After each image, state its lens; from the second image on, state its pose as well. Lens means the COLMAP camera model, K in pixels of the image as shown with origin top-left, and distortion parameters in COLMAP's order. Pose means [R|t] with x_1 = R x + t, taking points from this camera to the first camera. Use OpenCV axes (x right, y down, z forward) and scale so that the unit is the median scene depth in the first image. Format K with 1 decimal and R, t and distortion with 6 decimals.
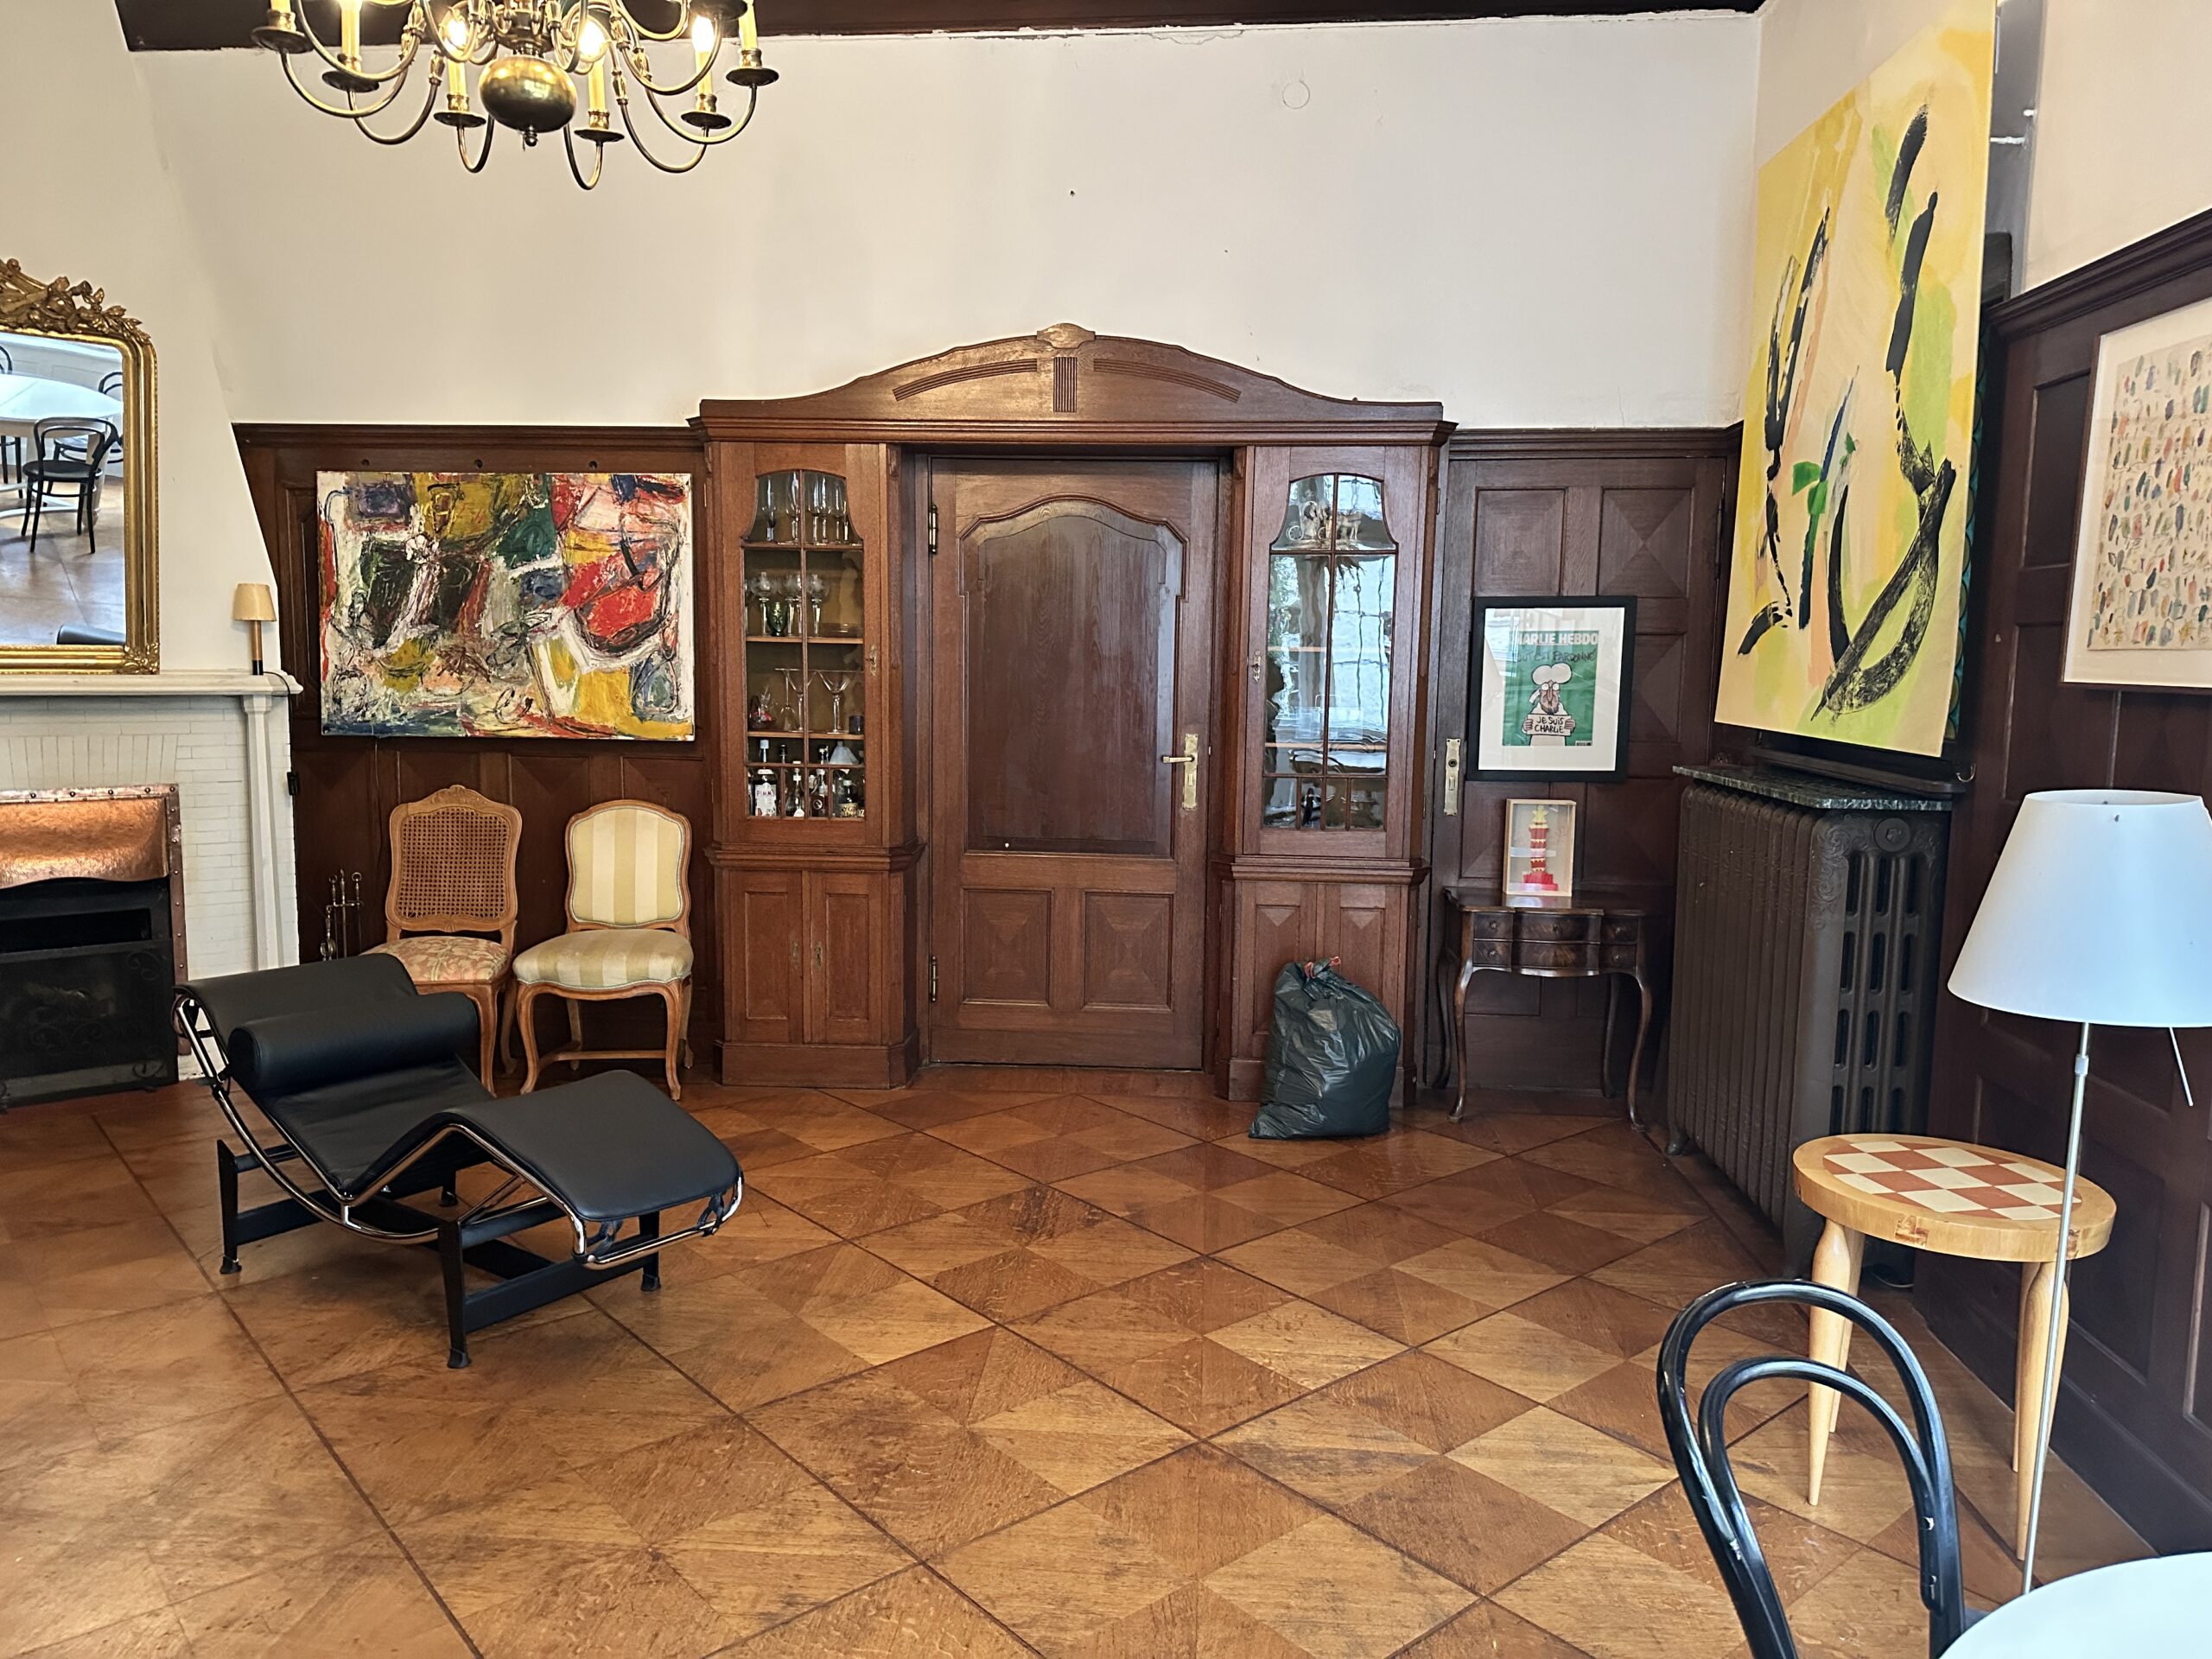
lens RADIAL K [[1539.1, 0, 1111.5], [0, 1539.1, 834.4], [0, 0, 1]] dist [0.061557, -0.080310]
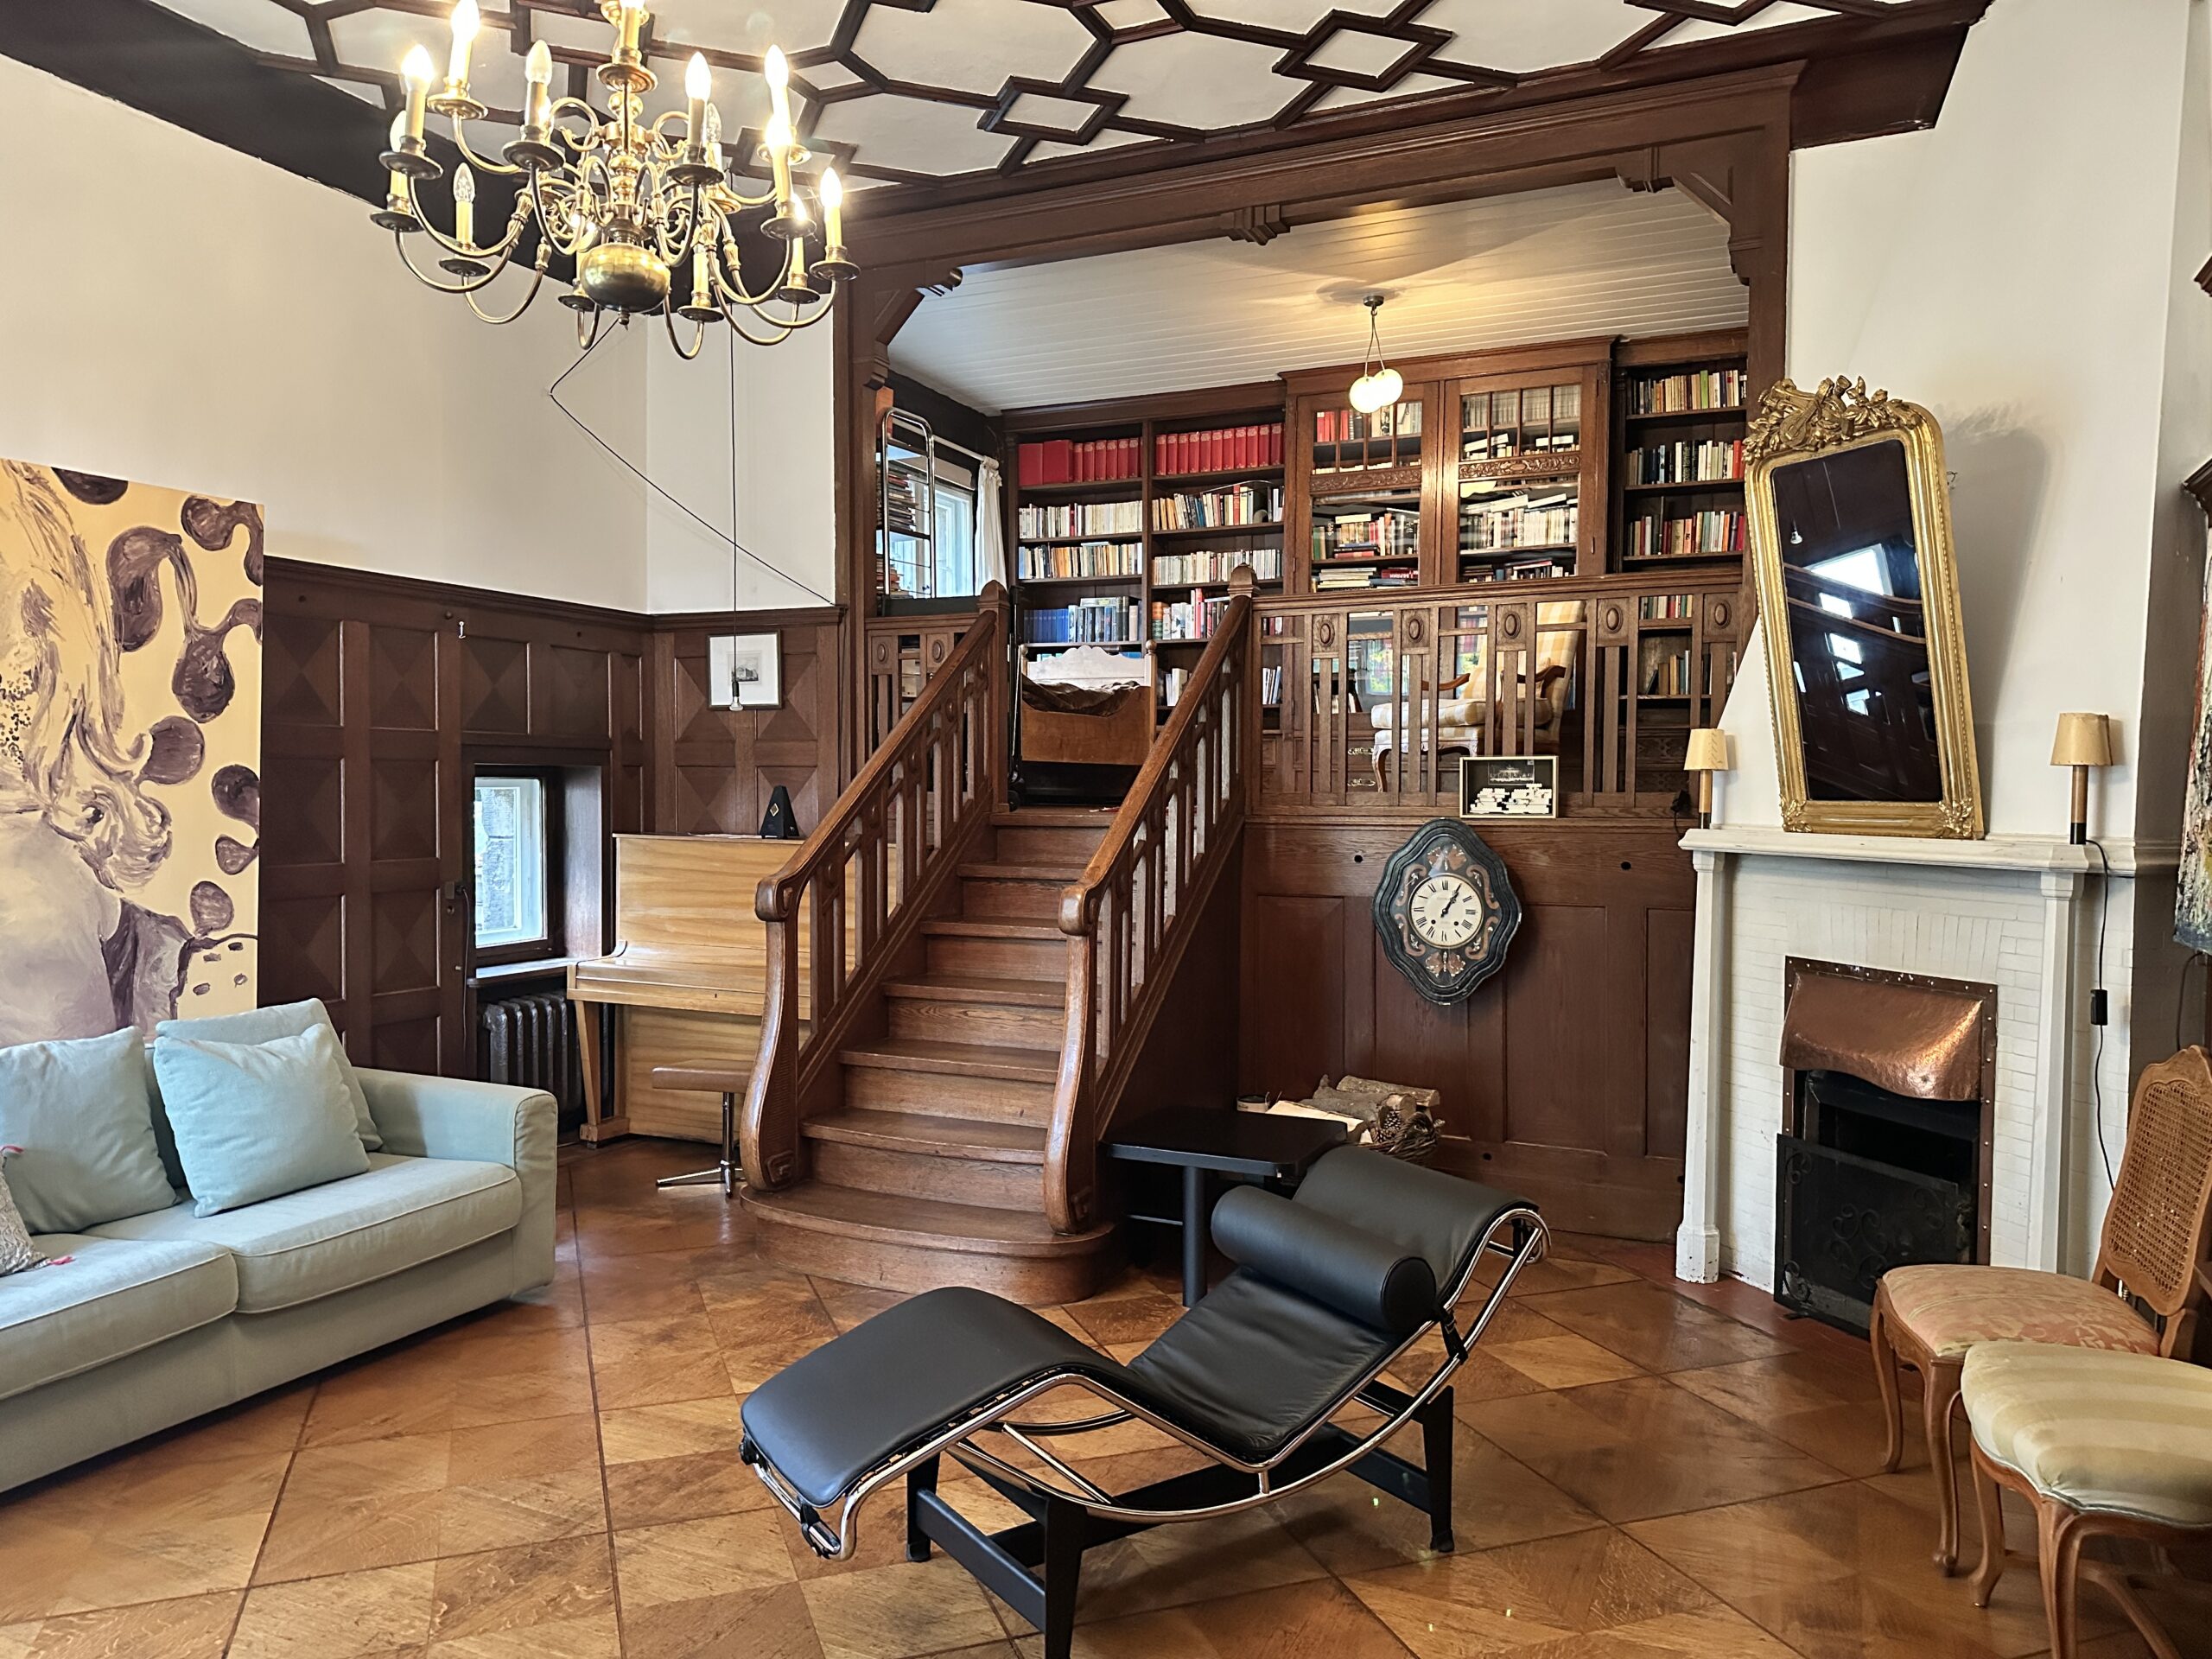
lens RADIAL K [[1539.1, 0, 1102.5], [0, 1539.1, 837.6], [0, 0, 1]] dist [0.061557, -0.080310]
pose [[-0.355769, 0.012340, -0.934493, 0.243492], [-0.120901, 0.990903, 0.059113, -0.091803], [0.926721, 0.134012, -0.351040, 0.823333]]
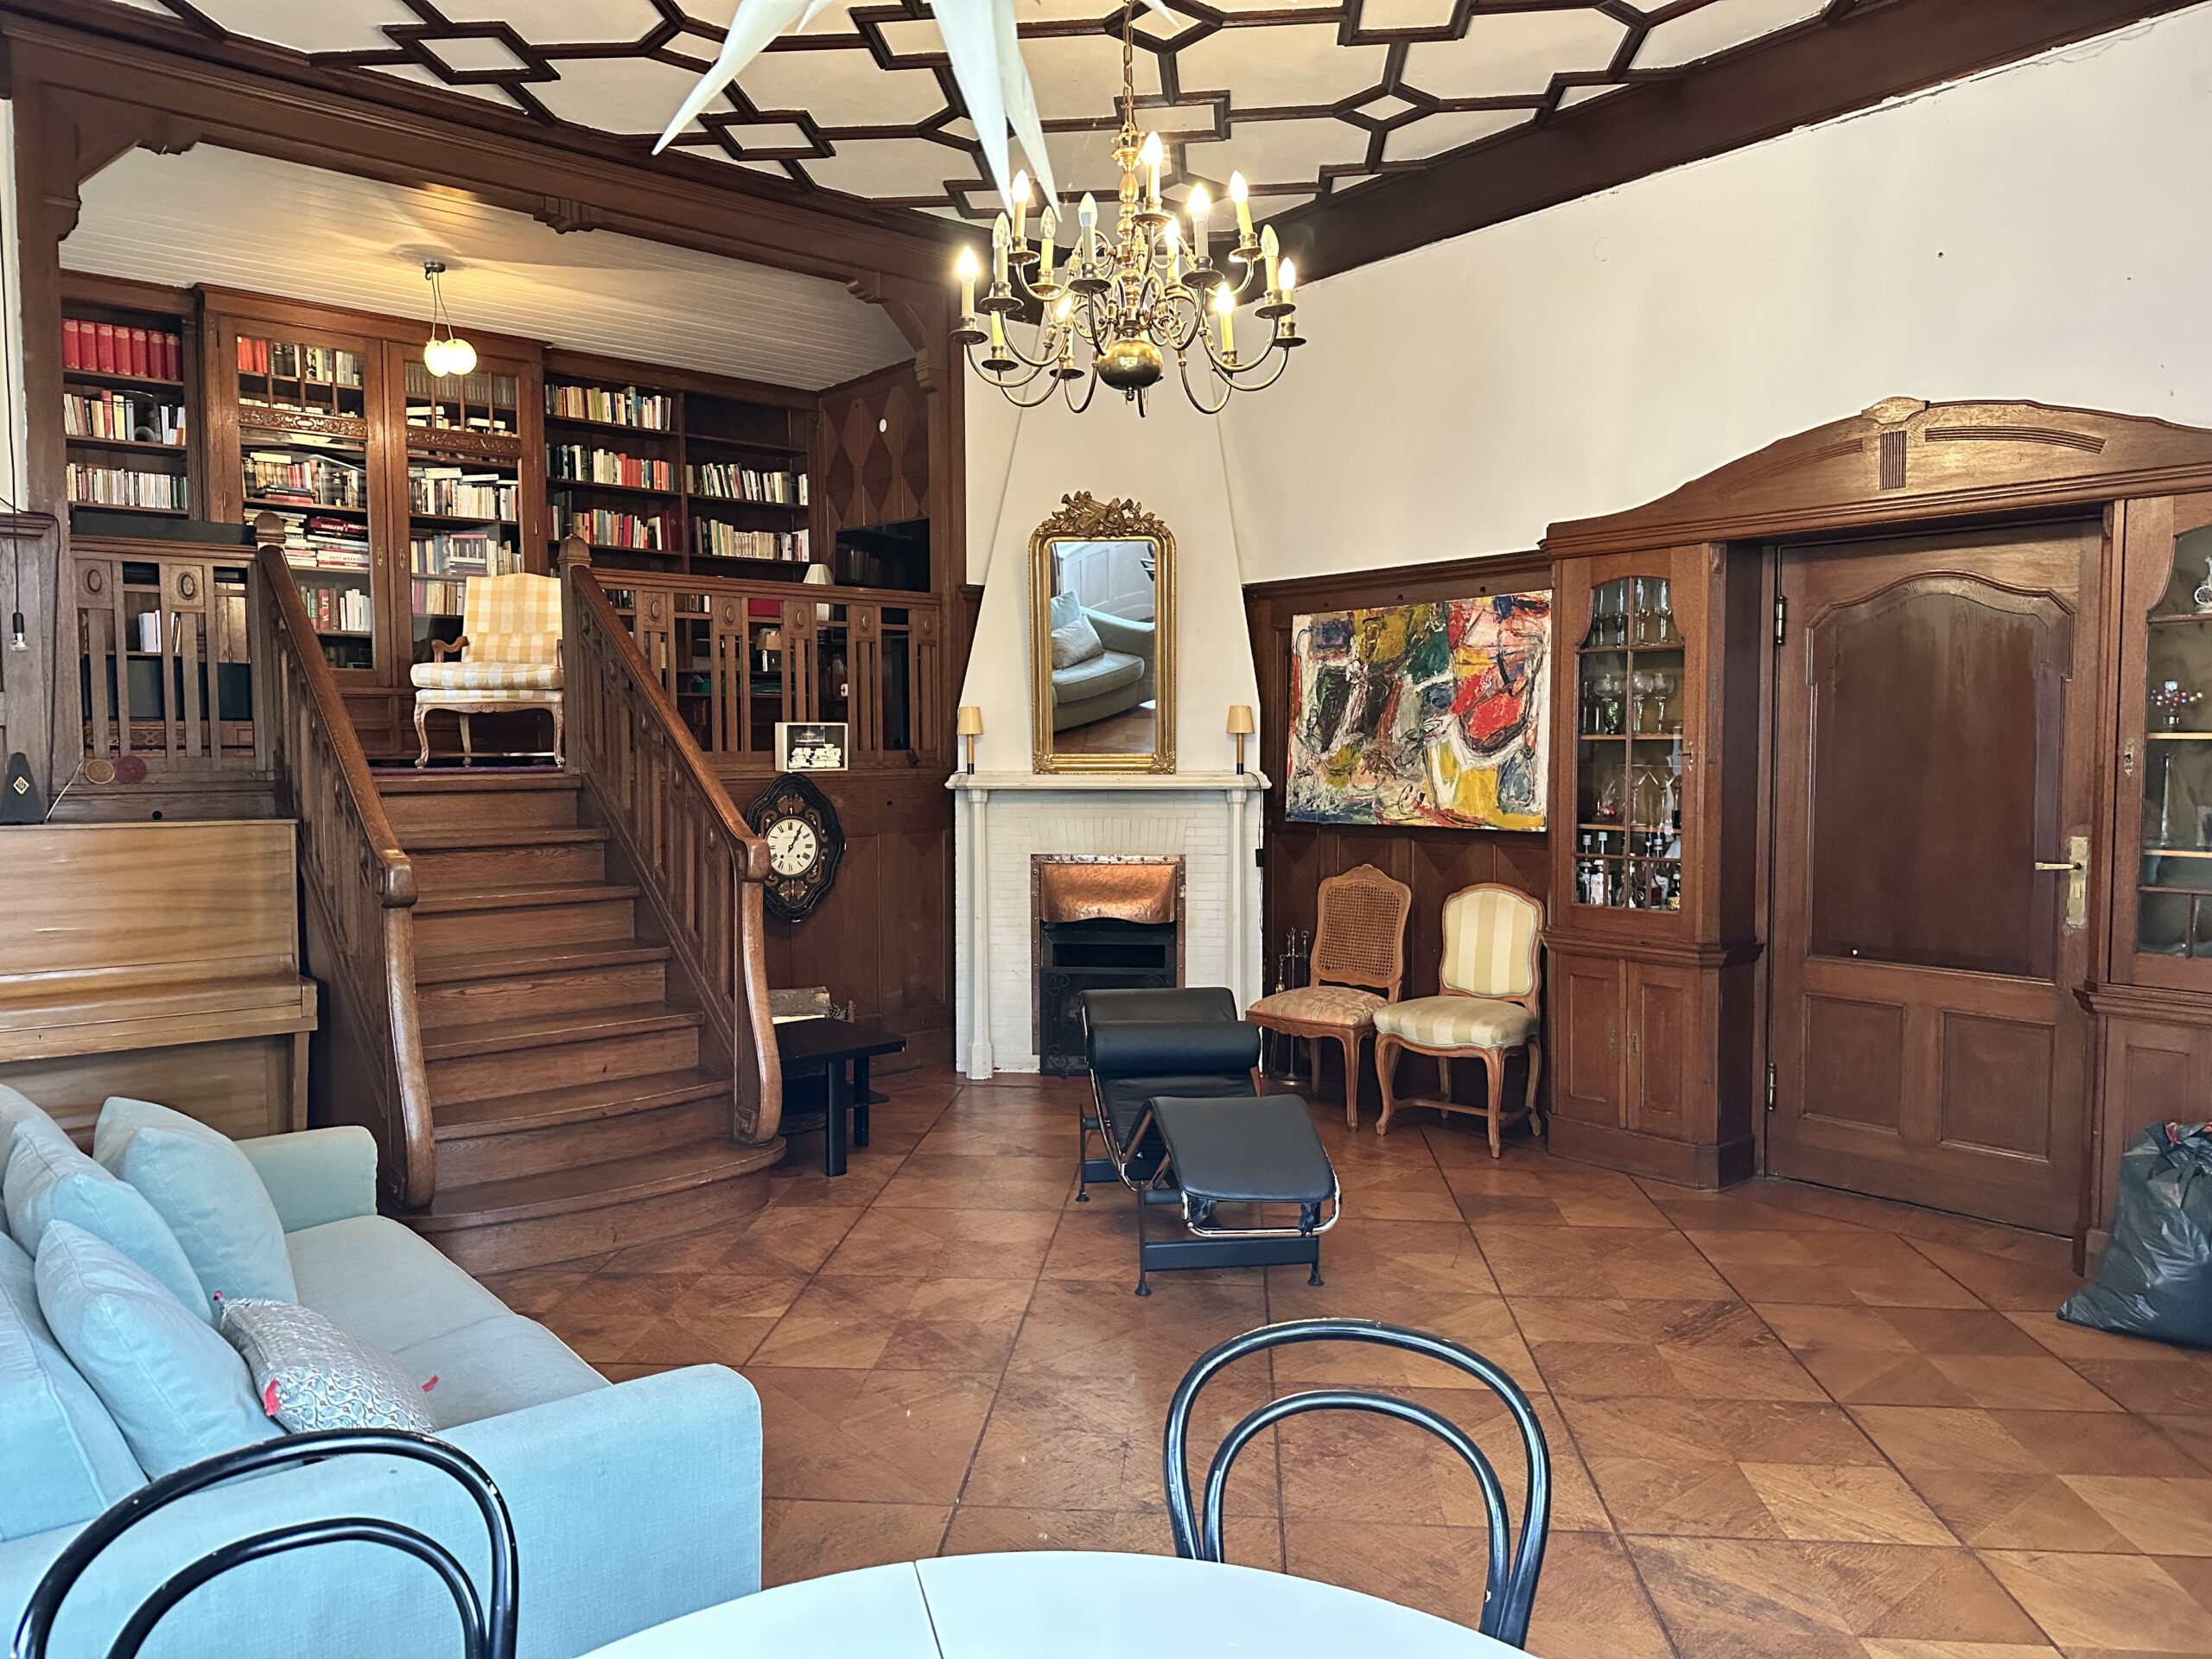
lens RADIAL K [[1539.1, 0, 1089.9], [0, 1539.1, 835.5], [0, 0, 1]] dist [0.061557, -0.080310]
pose [[0.691985, 0.025847, -0.721449, 0.293612], [-0.070312, 0.997021, -0.031720, -0.001228], [0.718479, 0.072677, 0.691741, 0.016889]]
